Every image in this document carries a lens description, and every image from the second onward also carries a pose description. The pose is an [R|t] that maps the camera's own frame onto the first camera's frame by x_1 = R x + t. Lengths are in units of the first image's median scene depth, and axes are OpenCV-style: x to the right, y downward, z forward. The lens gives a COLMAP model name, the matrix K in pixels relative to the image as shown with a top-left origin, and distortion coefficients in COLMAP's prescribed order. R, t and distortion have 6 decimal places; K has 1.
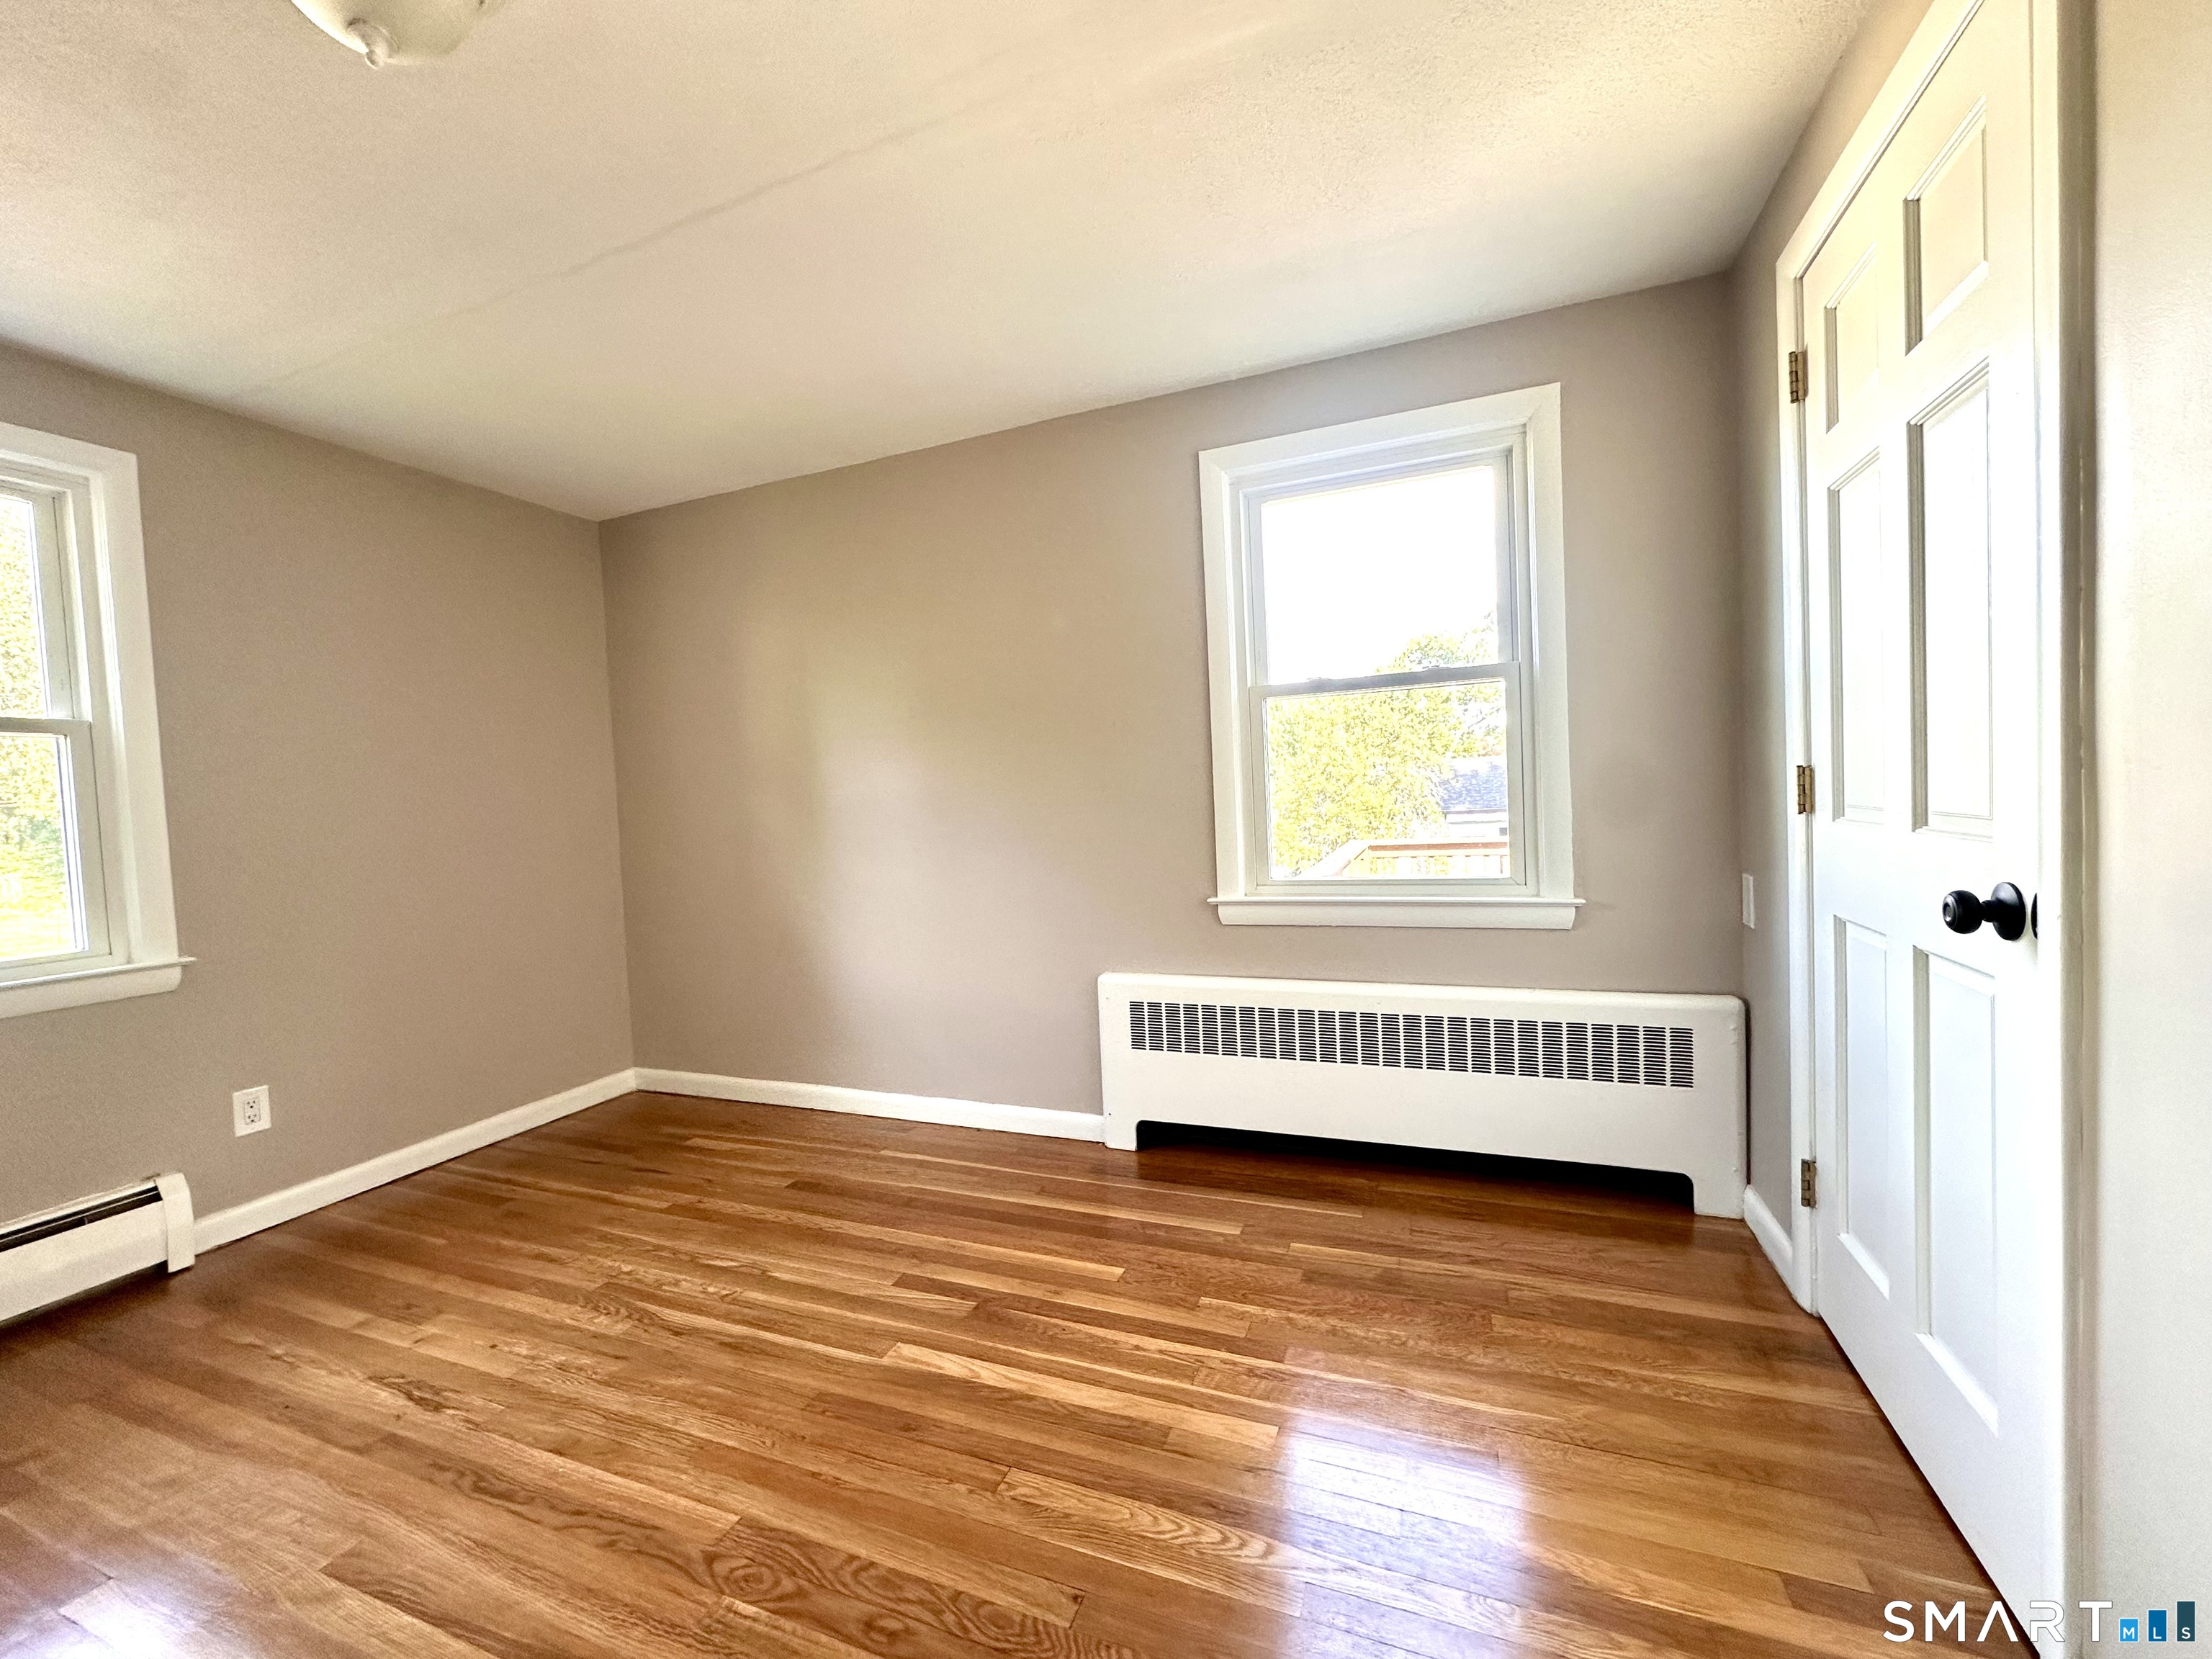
lens RADIAL K [[879.5, 0, 1106.0], [0, 879.5, 829.5], [0, 0, 1]] dist [-0.002734, 0.000470]
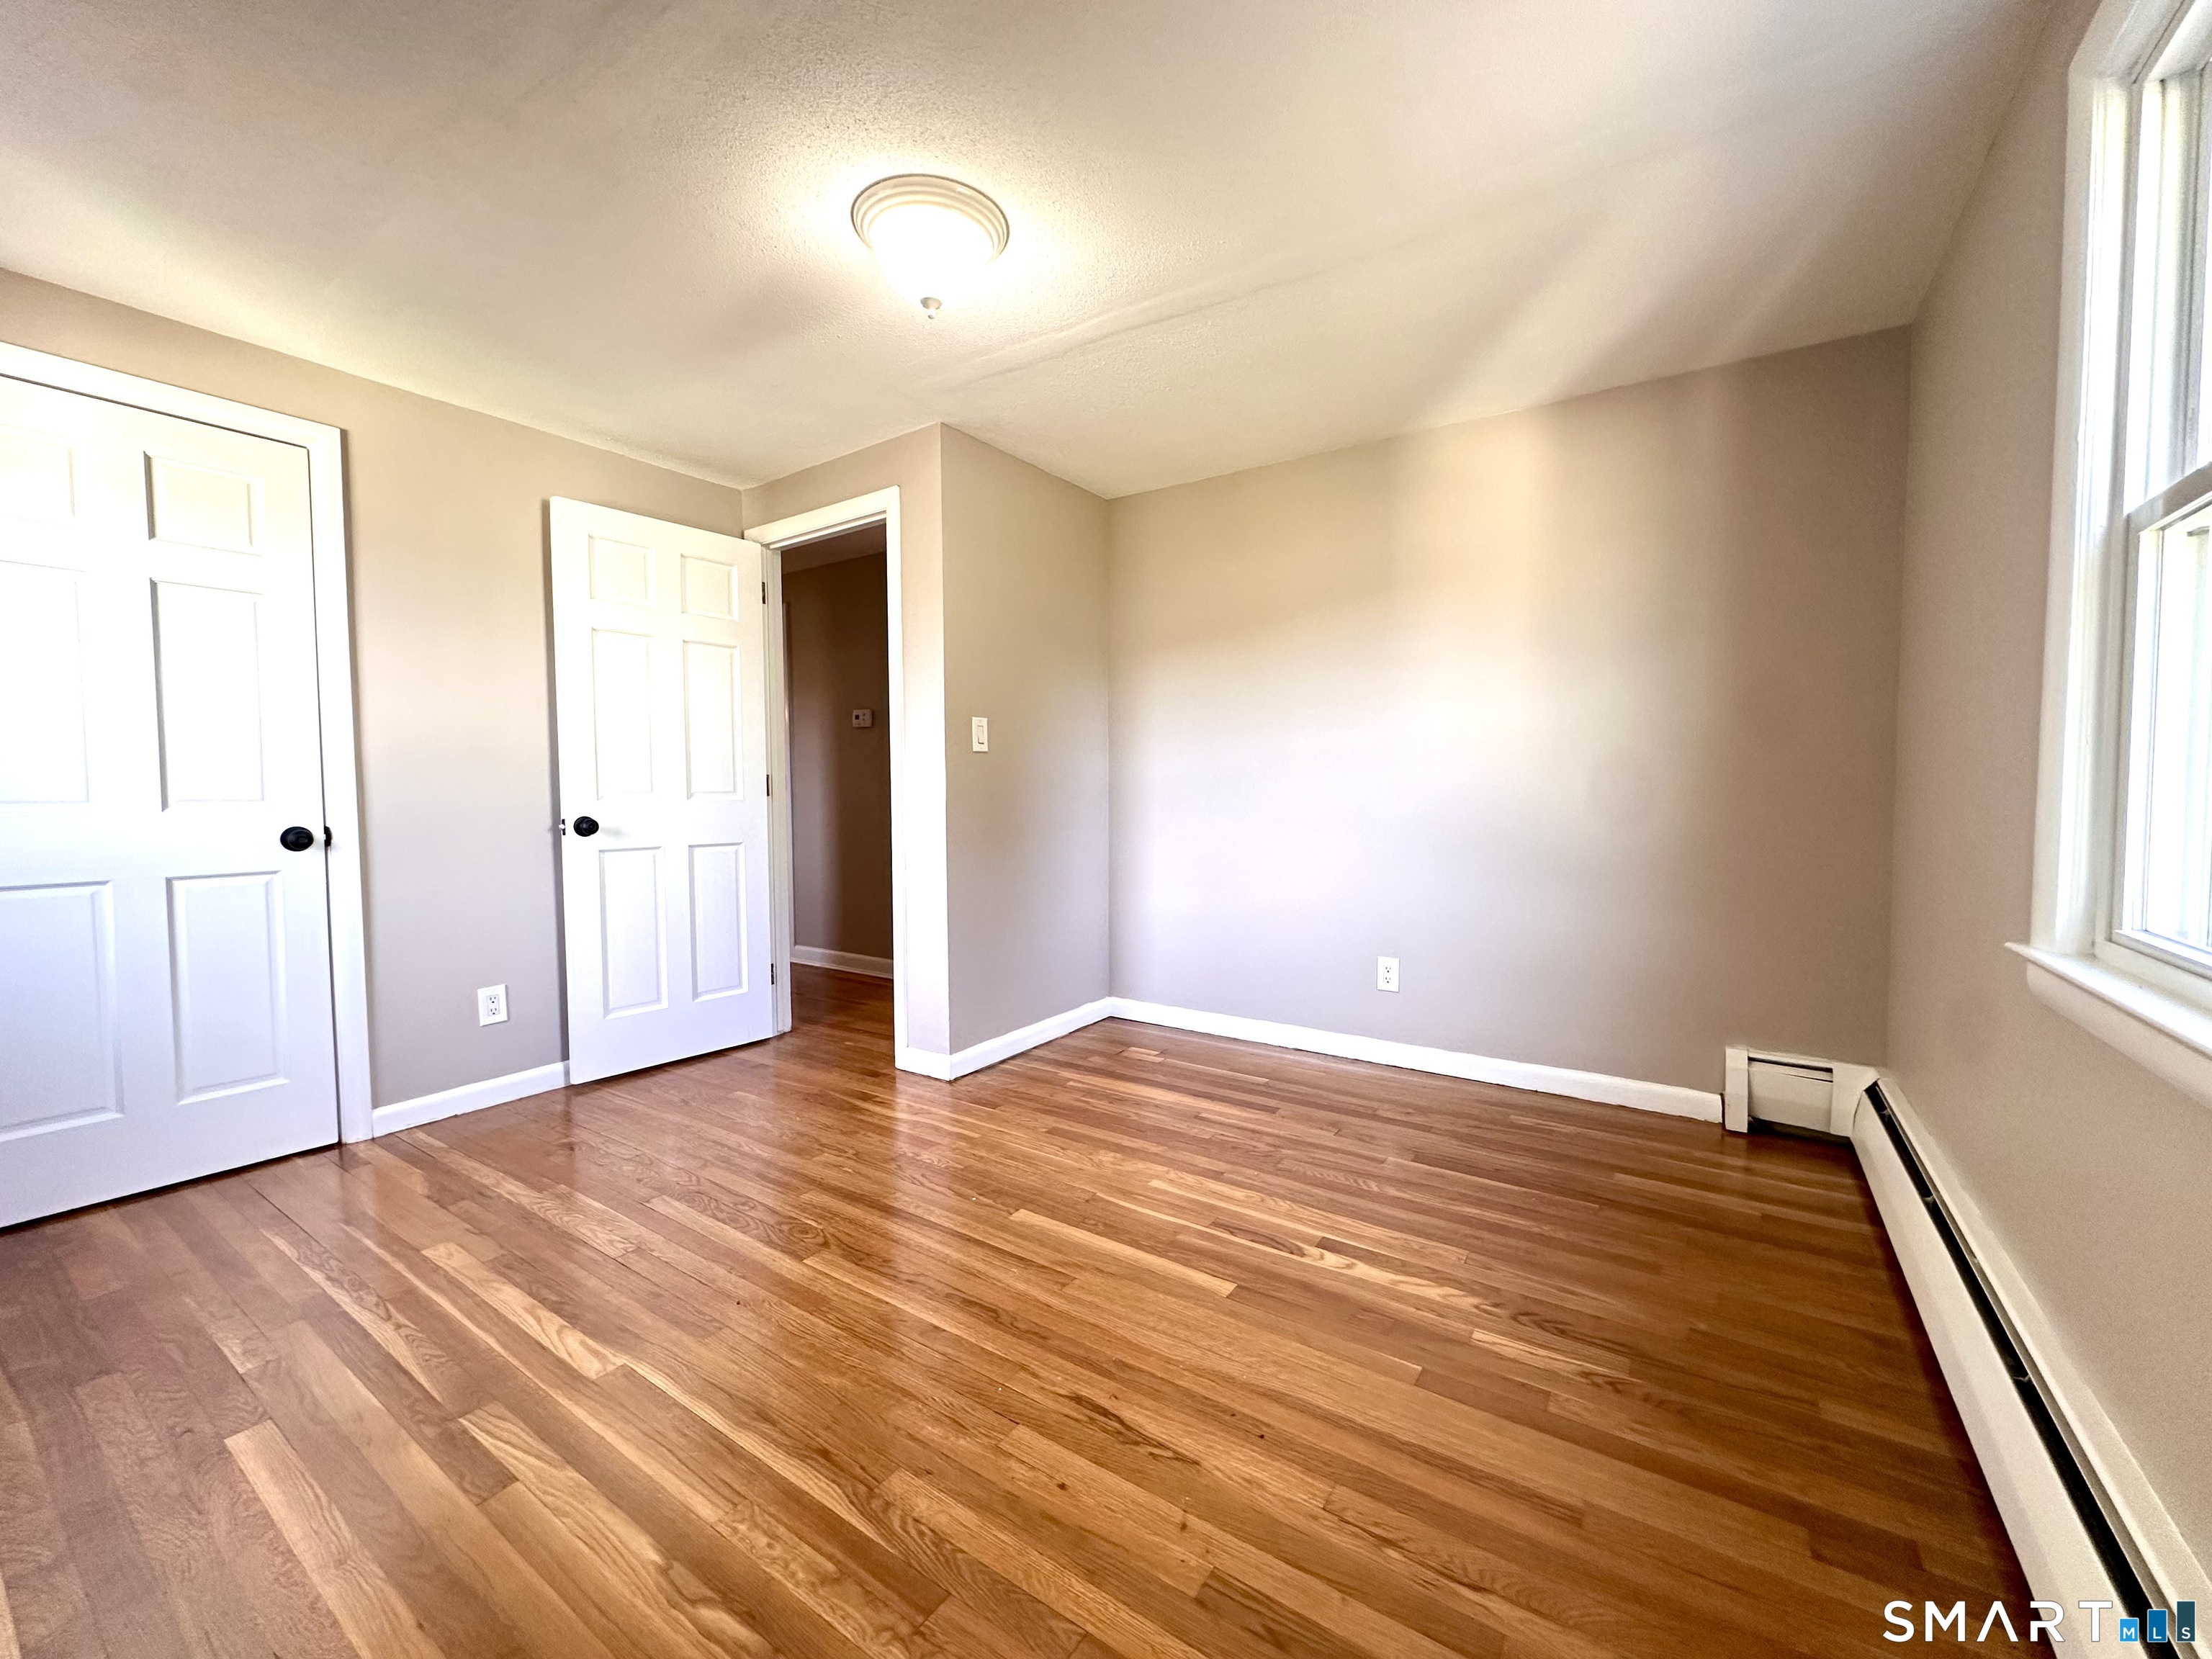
lens RADIAL K [[879.5, 0, 1106.0], [0, 879.5, 829.5], [0, 0, 1]] dist [-0.002734, 0.000470]
pose [[-0.975253, 0.042541, 0.216960, -0.996281], [0.059751, 0.995512, 0.073388, 0.018255], [-0.212865, 0.084535, -0.973418, 1.794330]]
